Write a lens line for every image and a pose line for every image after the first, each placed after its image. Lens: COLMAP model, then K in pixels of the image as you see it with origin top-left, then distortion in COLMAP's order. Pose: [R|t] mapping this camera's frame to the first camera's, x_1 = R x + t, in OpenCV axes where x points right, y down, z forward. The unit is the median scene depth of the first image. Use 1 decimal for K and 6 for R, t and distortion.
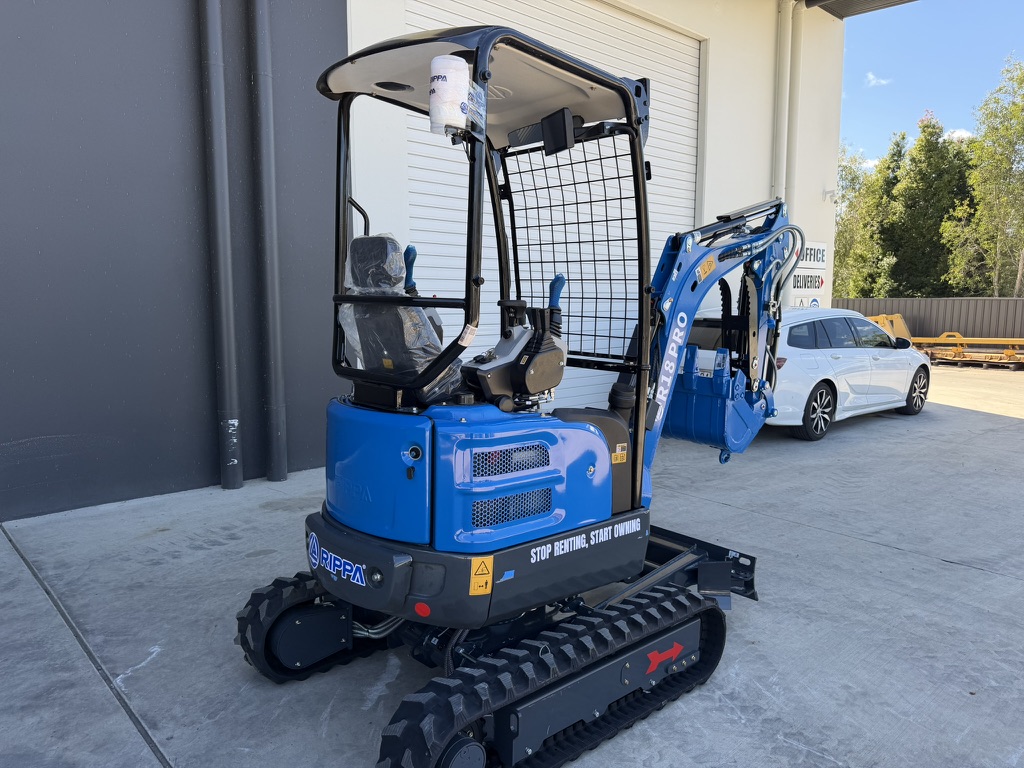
lens RADIAL K [[720.3, 0, 505.6], [0, 720.3, 382.9], [0, 0, 1]] dist [0.062522, -0.072799]
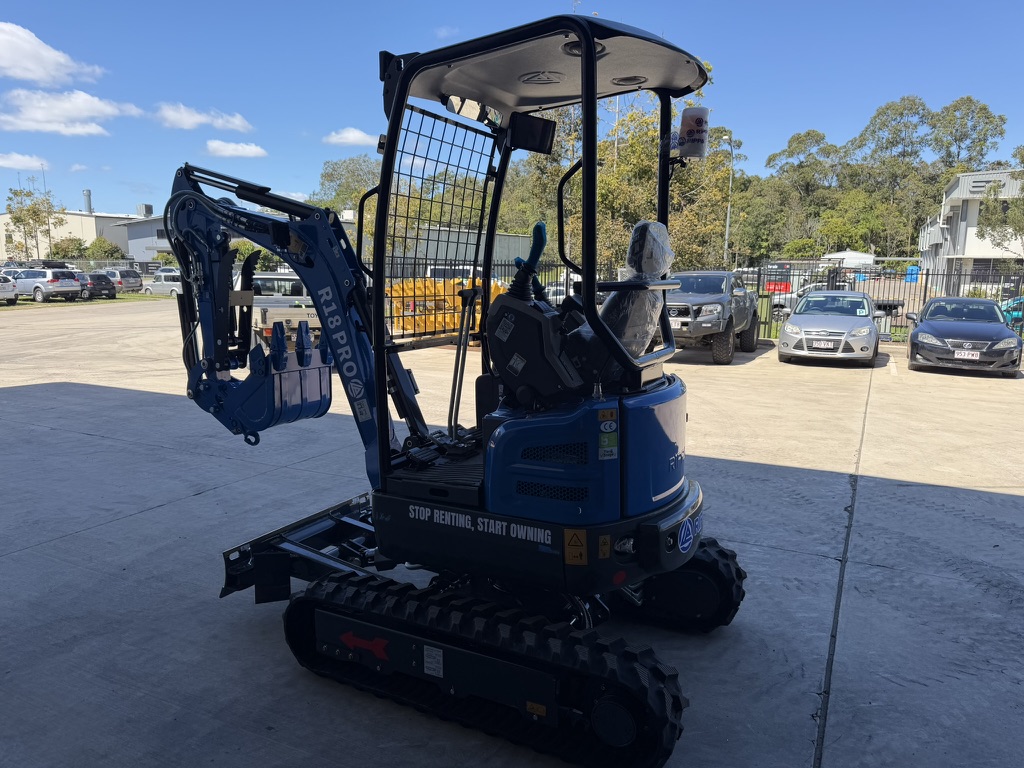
lens RADIAL K [[721.4, 0, 511.2], [0, 721.4, 377.6], [0, 0, 1]] dist [0.064931, -0.086717]
pose [[-0.355274, -0.152958, 0.922163, -0.822920], [0.101224, 0.974425, 0.200624, -0.161021], [-0.929265, 0.164622, -0.330705, 1.165070]]
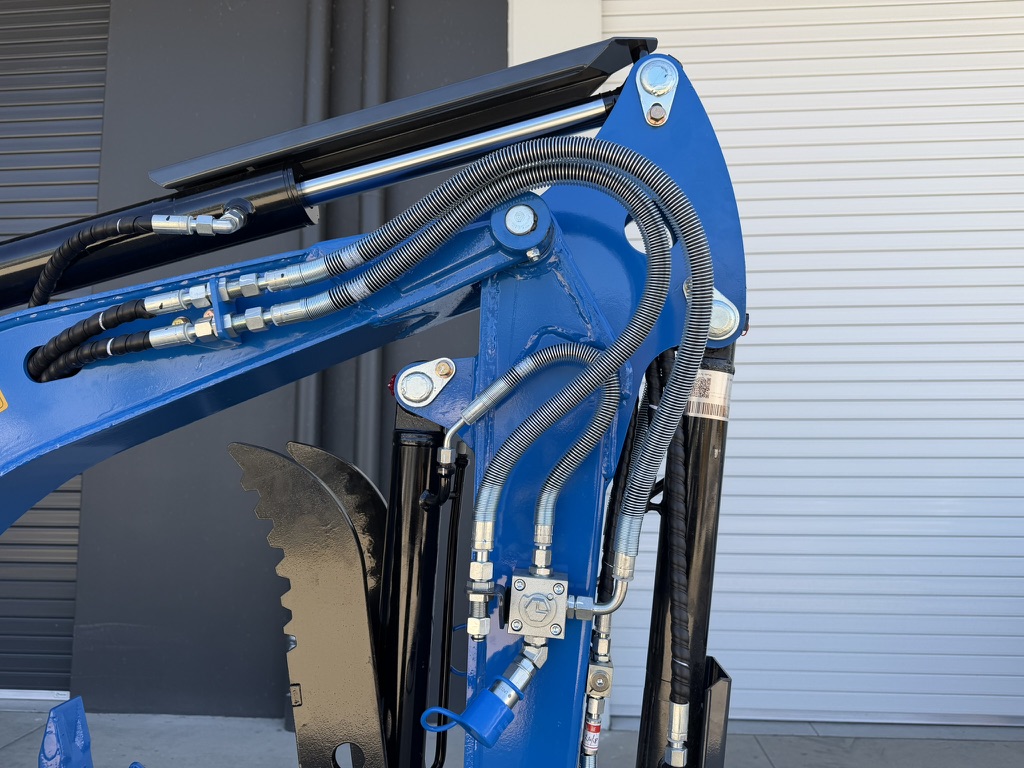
lens RADIAL K [[723.4, 0, 505.8], [0, 723.4, 386.8], [0, 0, 1]] dist [0.063306, -0.081696]
pose [[0.680612, -0.068791, -0.729408, 0.584543], [-0.085616, 0.981293, -0.172434, -0.150316], [0.727625, 0.179809, 0.661990, 1.030364]]
